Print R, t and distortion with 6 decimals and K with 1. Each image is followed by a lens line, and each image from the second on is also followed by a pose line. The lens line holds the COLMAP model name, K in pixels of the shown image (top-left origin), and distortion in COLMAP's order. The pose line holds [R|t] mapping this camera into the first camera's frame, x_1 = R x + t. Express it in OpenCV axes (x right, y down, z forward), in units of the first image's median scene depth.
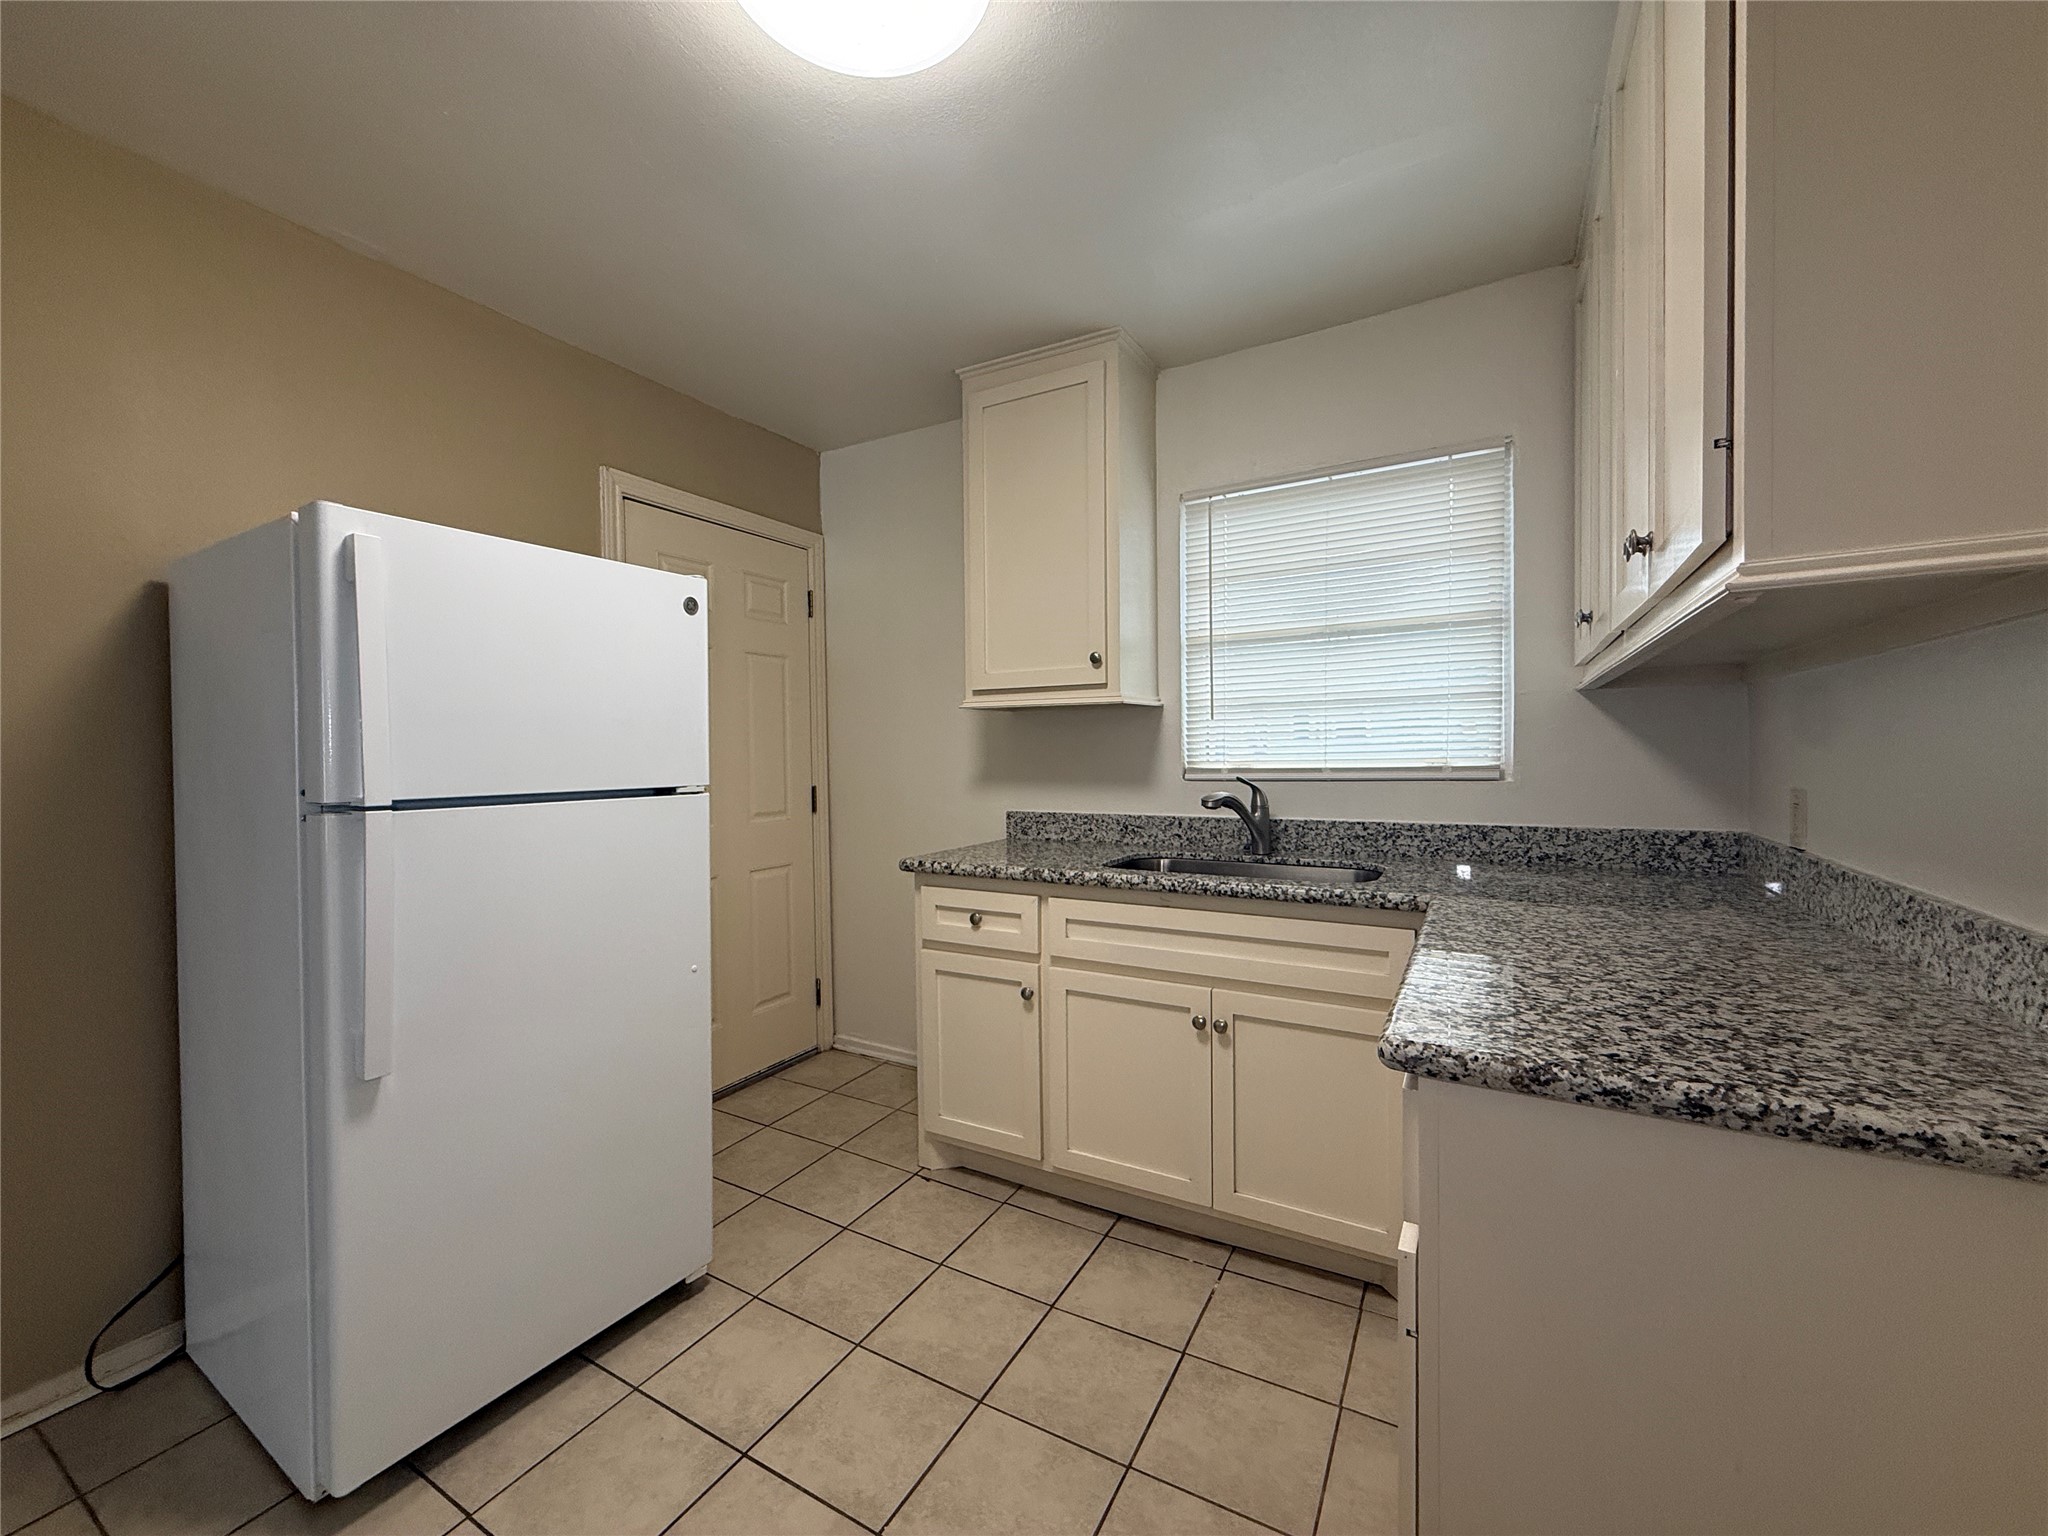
lens RADIAL K [[816.6, 0, 1015.2], [0, 816.6, 767.4], [0, 0, 1]] dist [-0.001897, 0.001217]
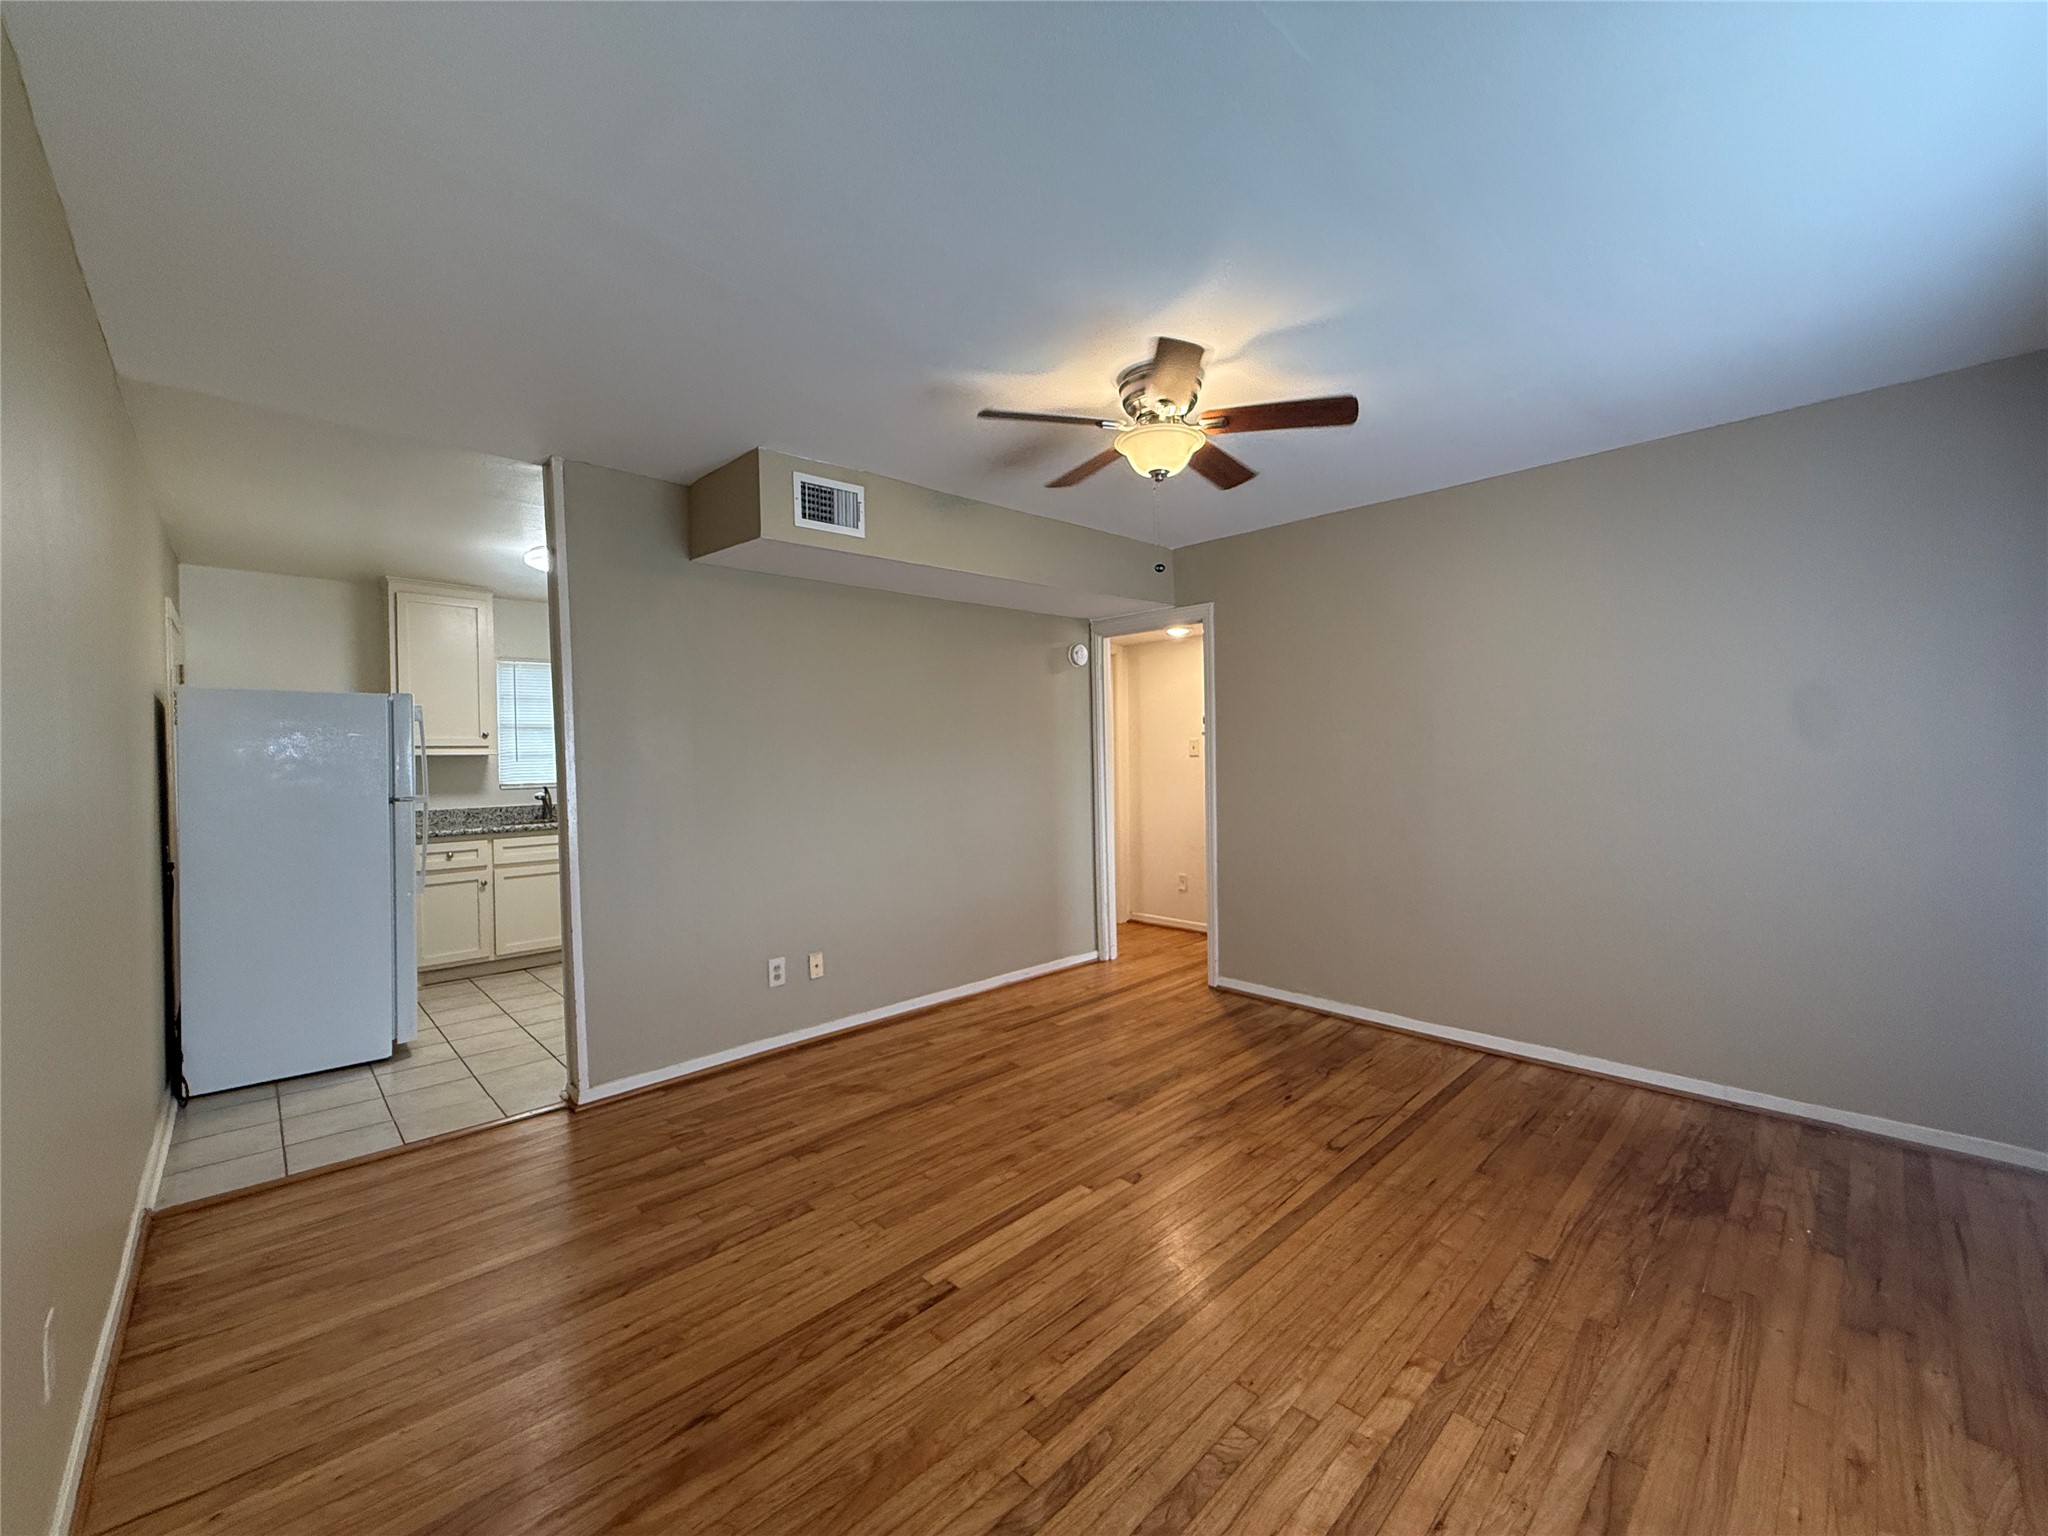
lens RADIAL K [[816.6, 0, 1017.9], [0, 816.6, 768.6], [0, 0, 1]] dist [-0.001897, 0.001217]
pose [[0.284006, -0.006329, 0.958802, -1.720931], [0.030993, 0.999516, -0.002583, 0.008553], [-0.958322, 0.030449, 0.284065, -1.070439]]
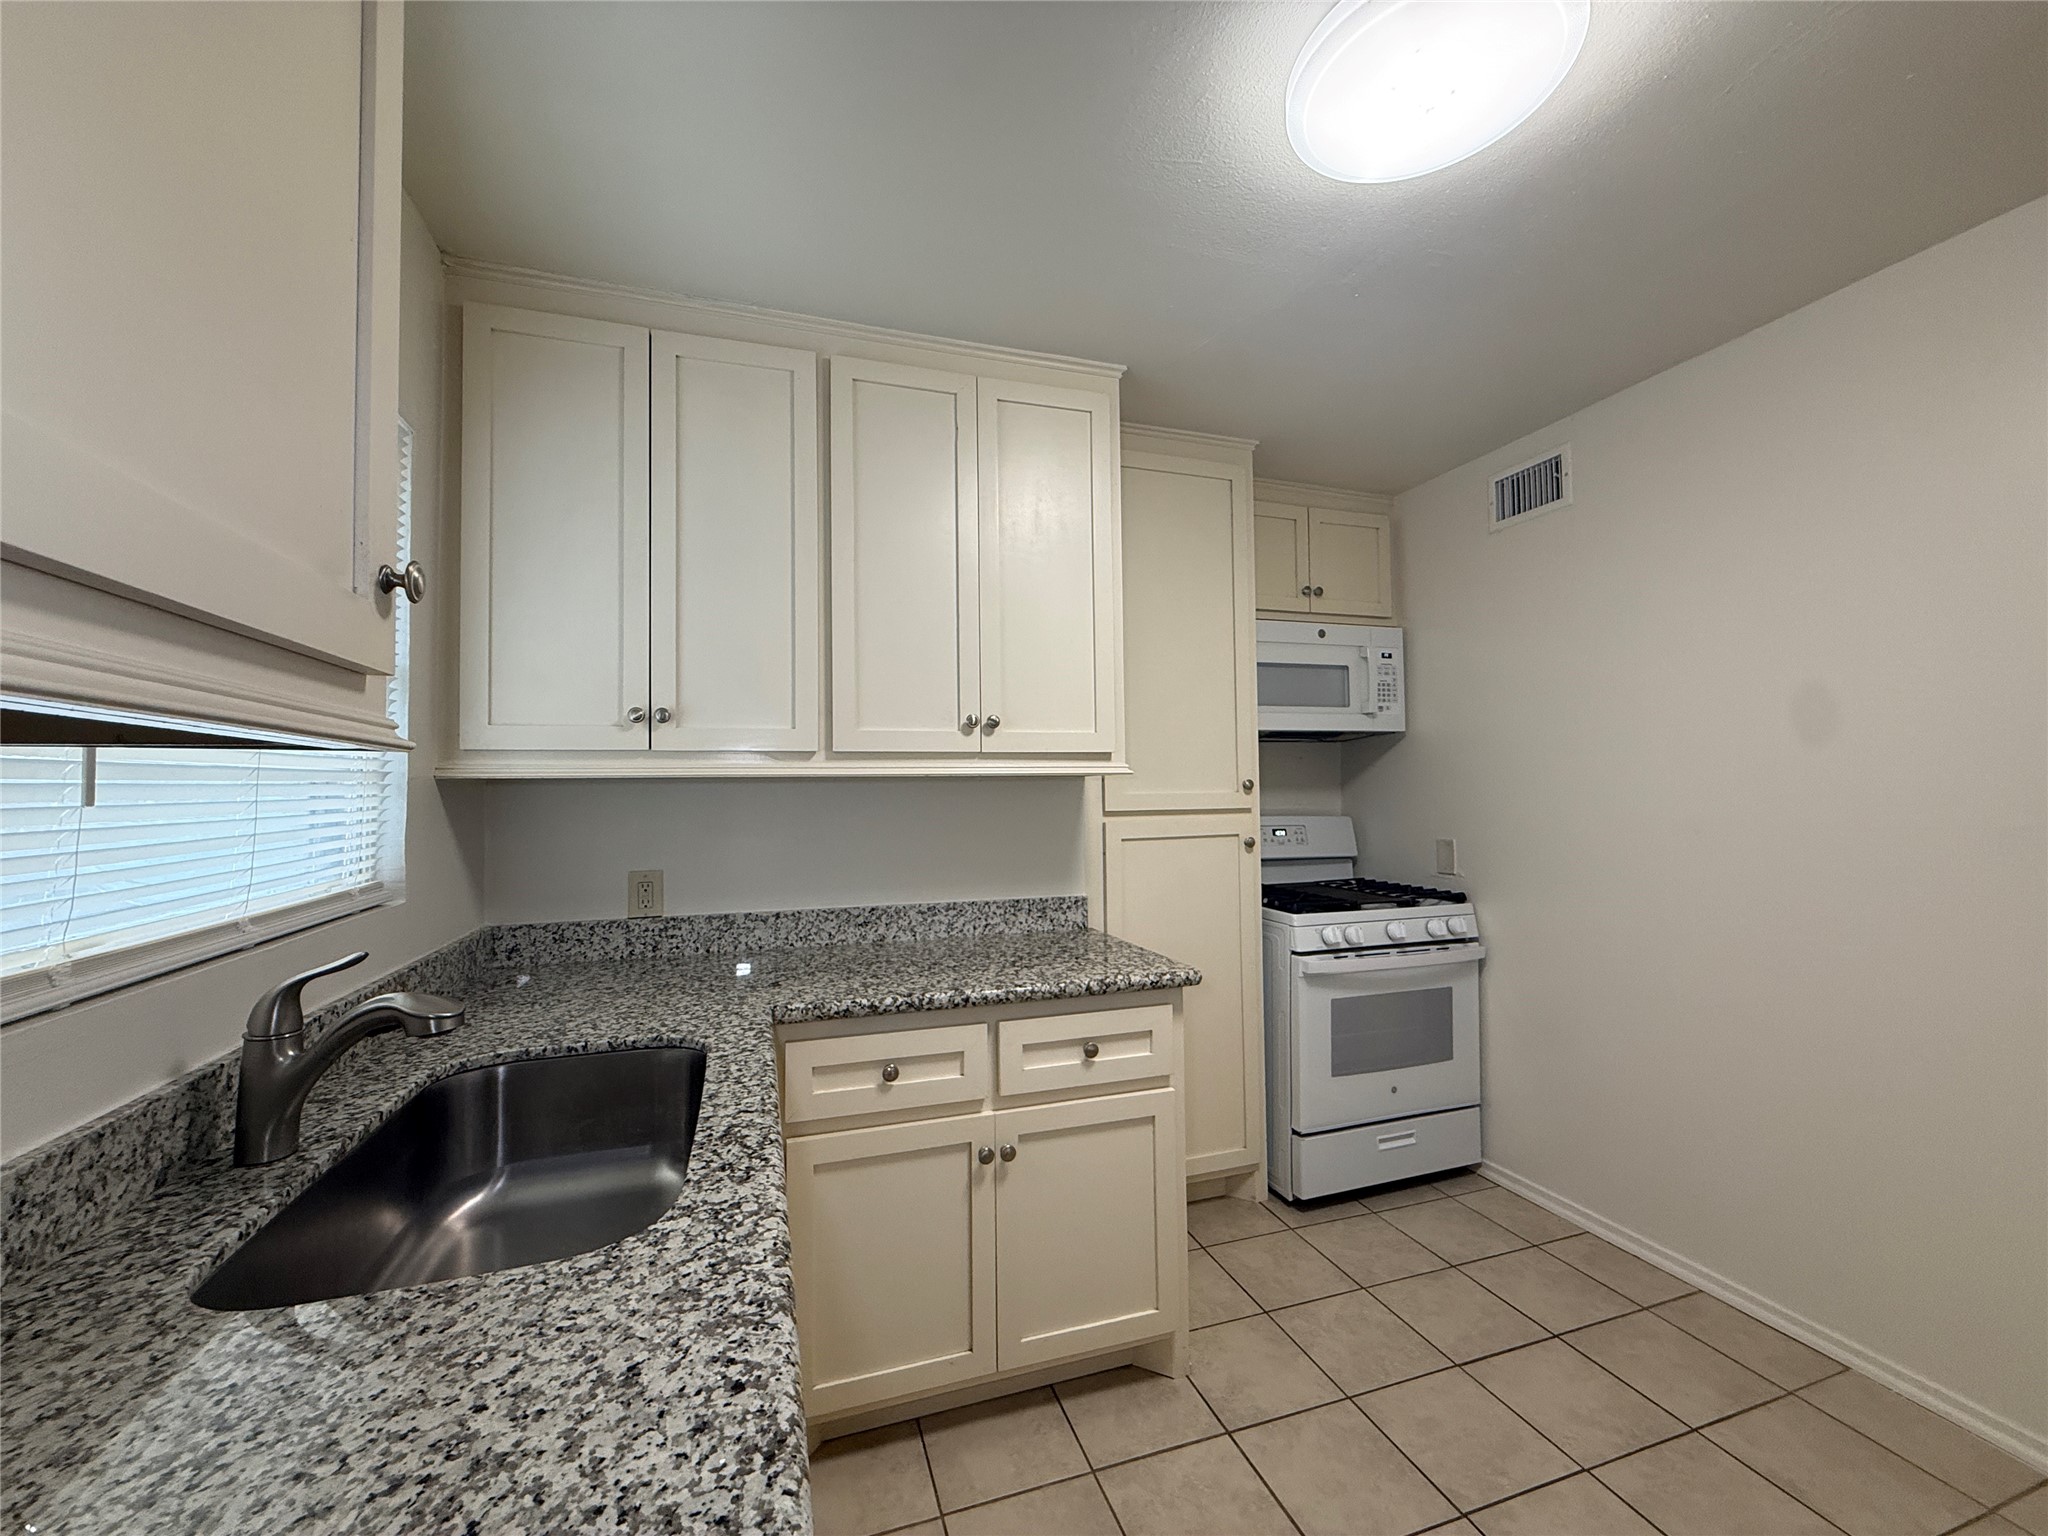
lens RADIAL K [[816.6, 0, 1021.6], [0, 816.6, 761.6], [0, 0, 1]] dist [-0.001897, 0.001217]
pose [[-0.745430, 0.045604, 0.665022, -0.254234], [0.033658, 0.998959, -0.030777, -0.063175], [-0.665734, -0.000559, -0.746189, 1.145395]]
